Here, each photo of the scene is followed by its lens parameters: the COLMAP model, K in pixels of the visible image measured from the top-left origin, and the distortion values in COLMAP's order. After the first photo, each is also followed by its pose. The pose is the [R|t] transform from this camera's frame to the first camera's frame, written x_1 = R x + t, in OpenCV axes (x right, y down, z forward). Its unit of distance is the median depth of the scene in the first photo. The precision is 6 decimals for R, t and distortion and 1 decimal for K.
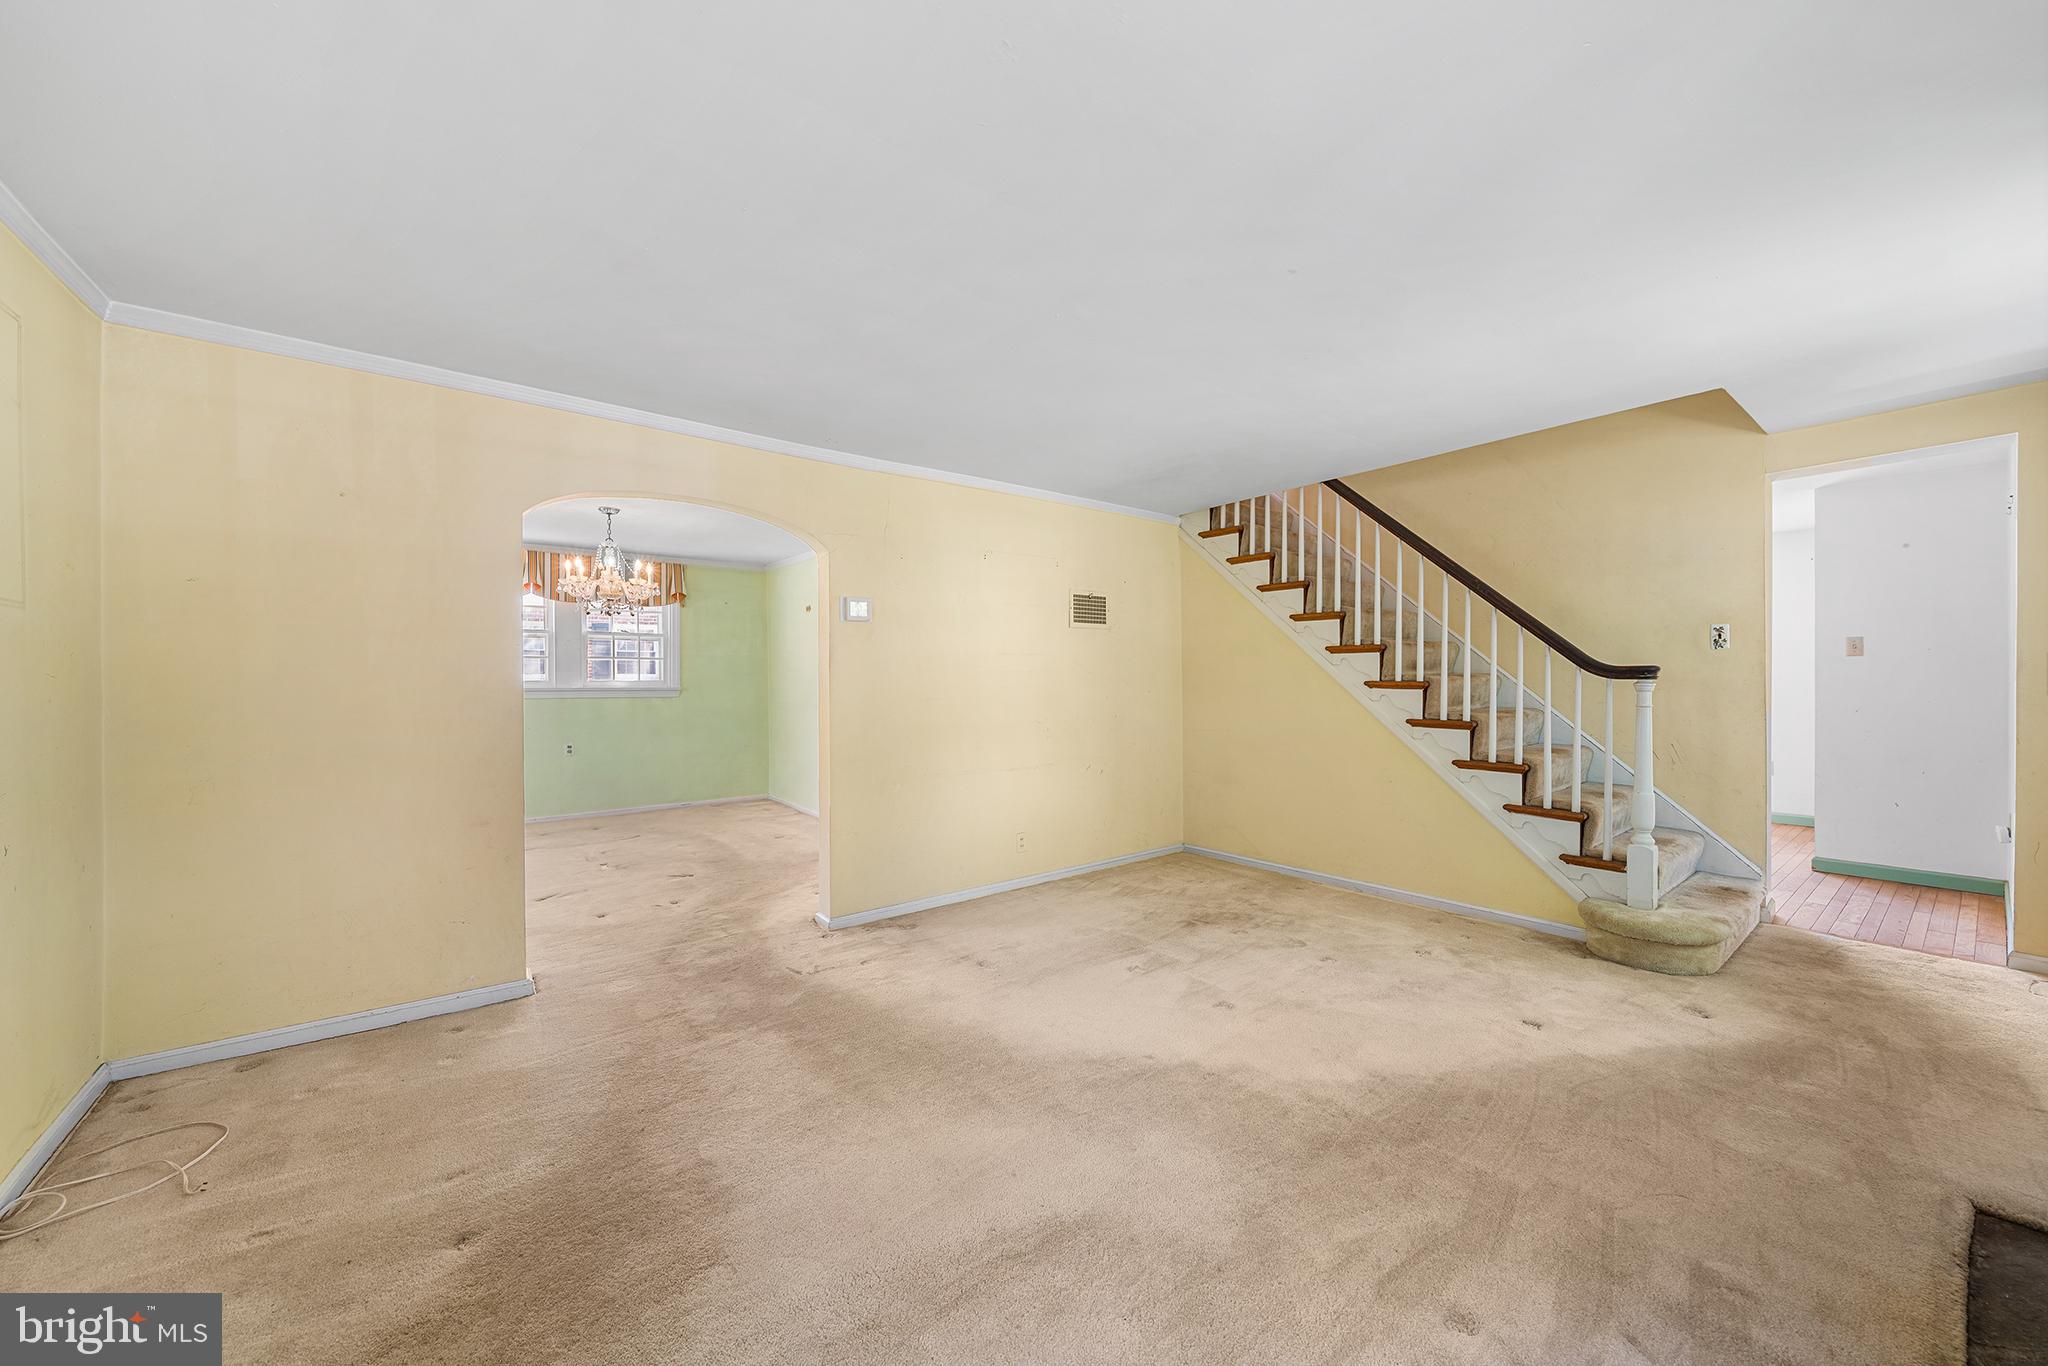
lens RADIAL K [[752.3, 0, 1011.8], [0, 752.3, 688.4], [0, 0, 1]] dist [-0.001351, -0.000004]
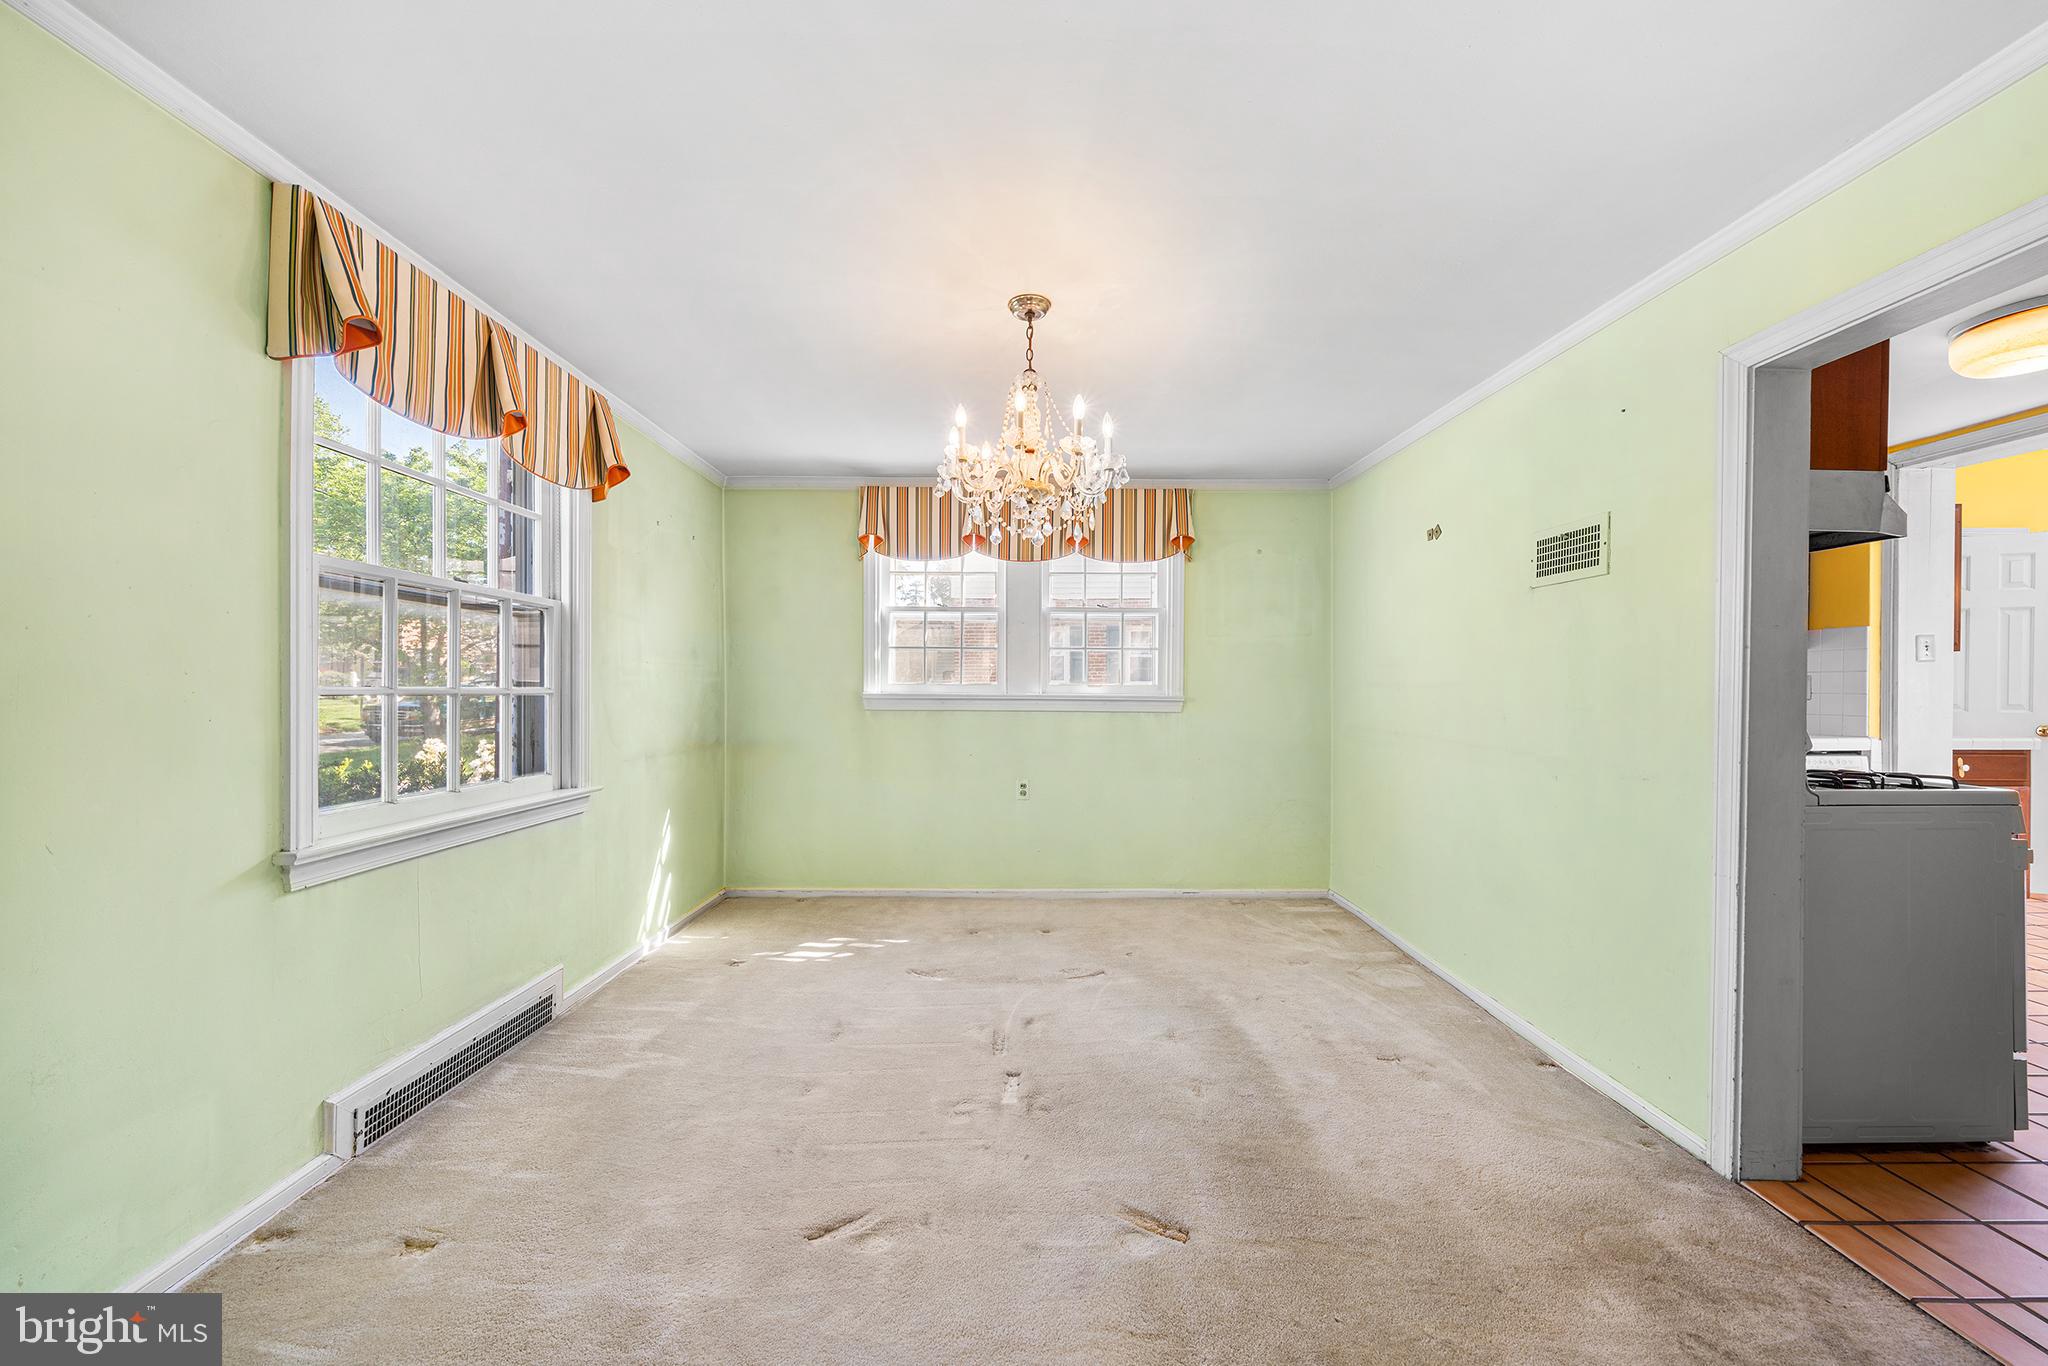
lens RADIAL K [[752.3, 0, 1037.7], [0, 752.3, 691.8], [0, 0, 1]] dist [-0.001351, -0.000004]
pose [[0.812696, 0.008390, -0.582628, -0.363863], [-0.011283, 0.999935, -0.001339, -0.004962], [0.582579, 0.007662, 0.812738, 0.870267]]
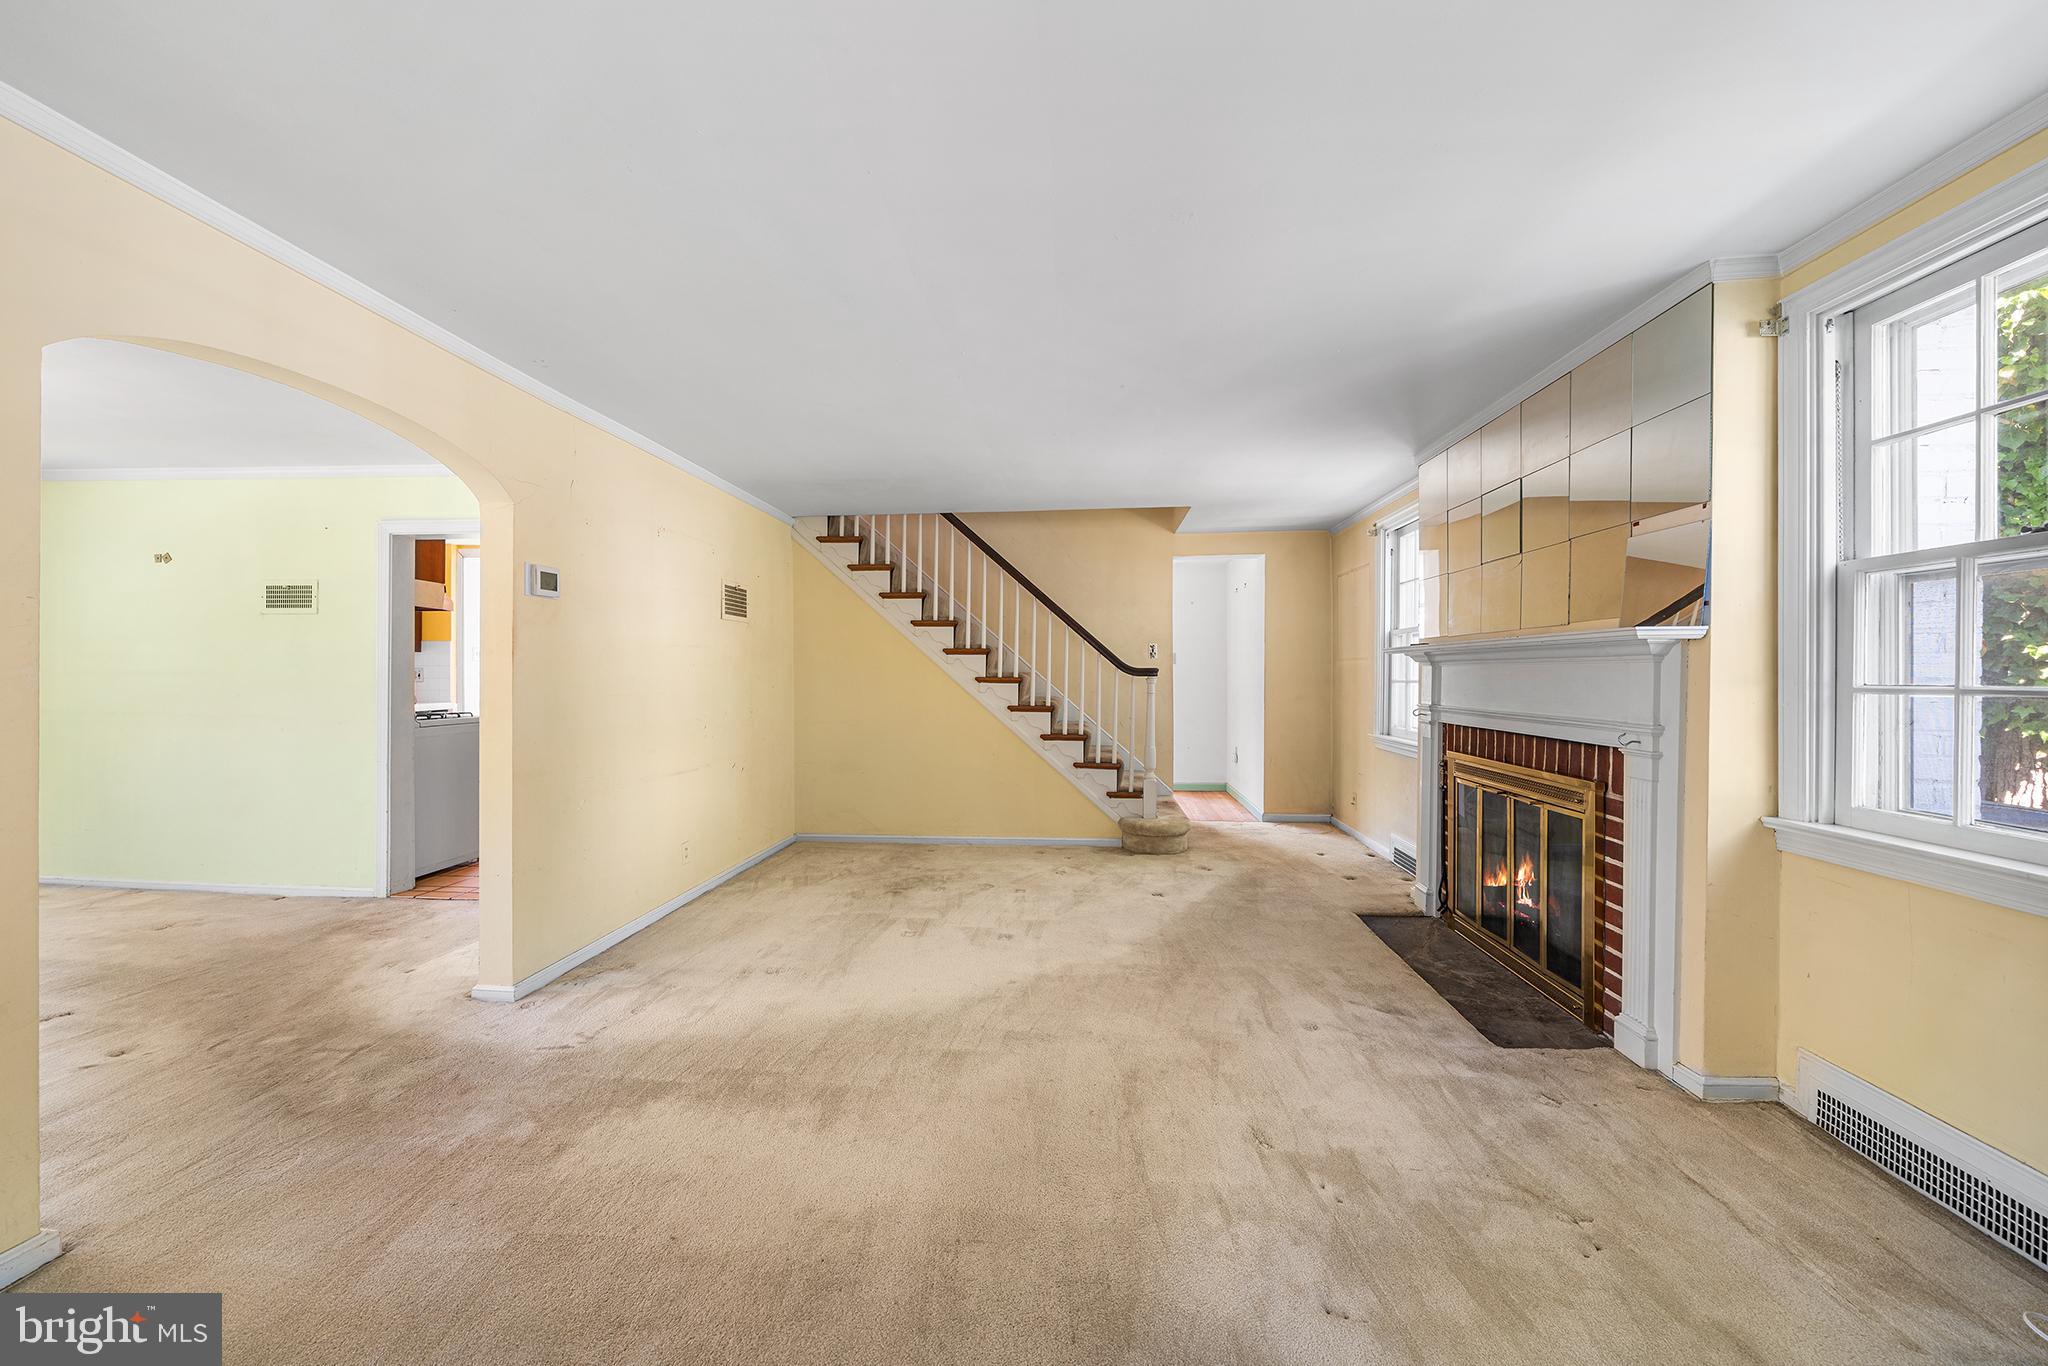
lens RADIAL K [[752.3, 0, 1009.9], [0, 752.3, 681.7], [0, 0, 1]] dist [-0.001351, -0.000004]
pose [[0.673482, 0.000704, 0.739203, -0.476846], [0.005098, 0.999971, -0.005597, 0.006430], [-0.739186, 0.007538, 0.673459, 0.117877]]
